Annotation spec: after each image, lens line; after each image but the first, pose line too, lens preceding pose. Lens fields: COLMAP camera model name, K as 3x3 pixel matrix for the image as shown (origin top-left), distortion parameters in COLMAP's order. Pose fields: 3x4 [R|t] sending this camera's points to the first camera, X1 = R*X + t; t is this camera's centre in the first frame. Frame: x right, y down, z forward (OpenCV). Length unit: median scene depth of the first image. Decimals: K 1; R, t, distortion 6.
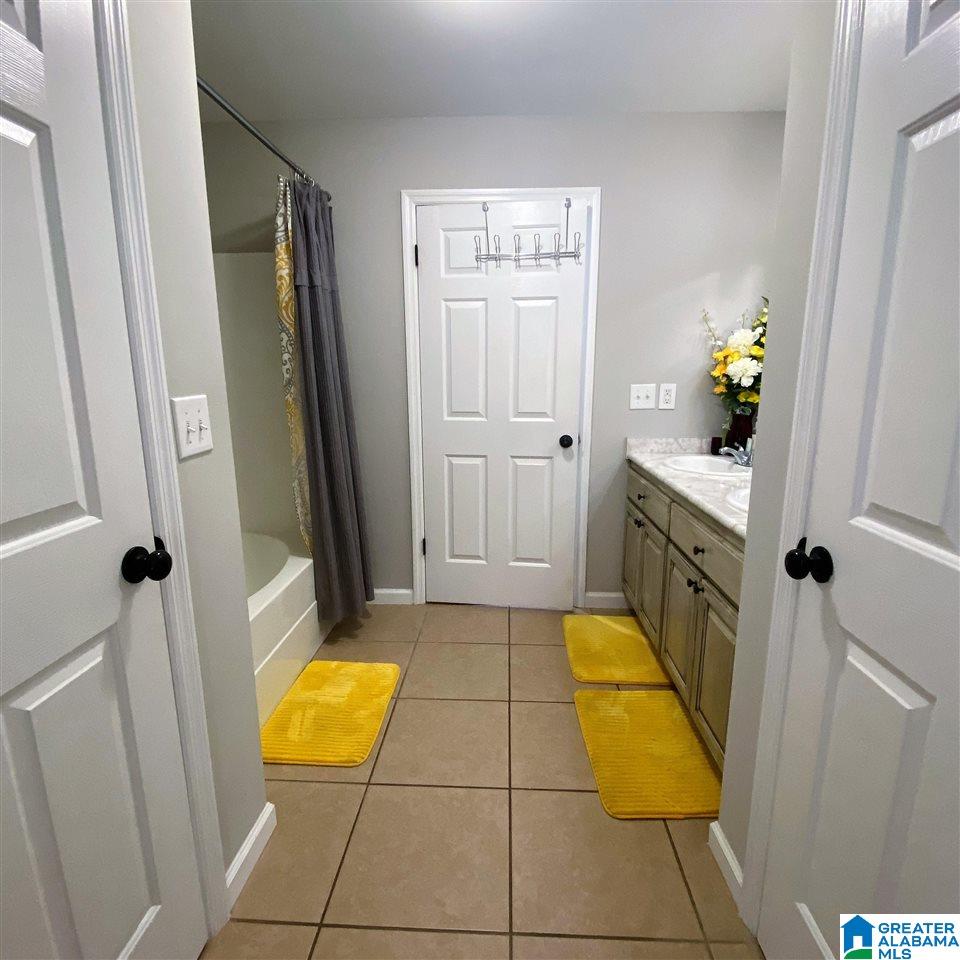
lens RADIAL K [[548.5, 0, 475.8], [0, 548.5, 477.4], [0, 0, 1]] dist [0.028488, -0.018023]
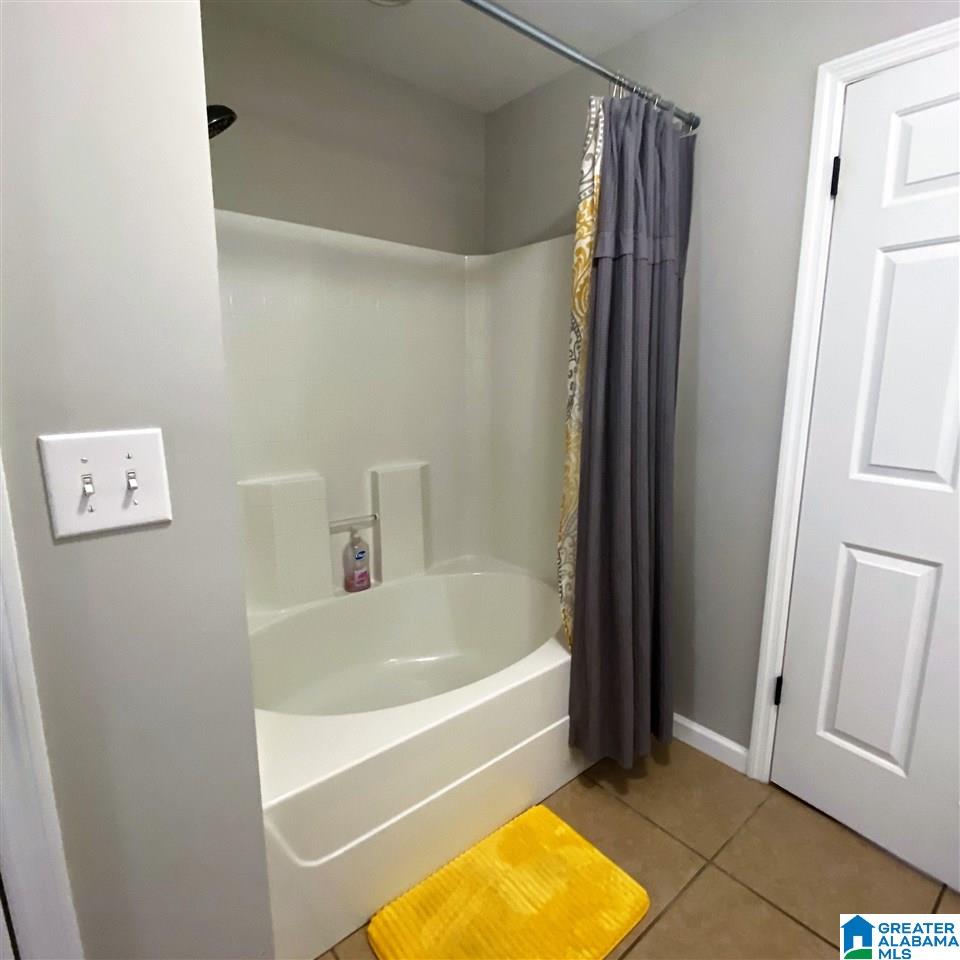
lens RADIAL K [[548.5, 0, 489.5], [0, 548.5, 478.5], [0, 0, 1]] dist [0.028488, -0.018023]
pose [[0.692006, 0.134918, -0.709172, 0.096990], [-0.145279, 0.988309, 0.046260, -0.094304], [0.707122, 0.071015, 0.703516, 0.448840]]
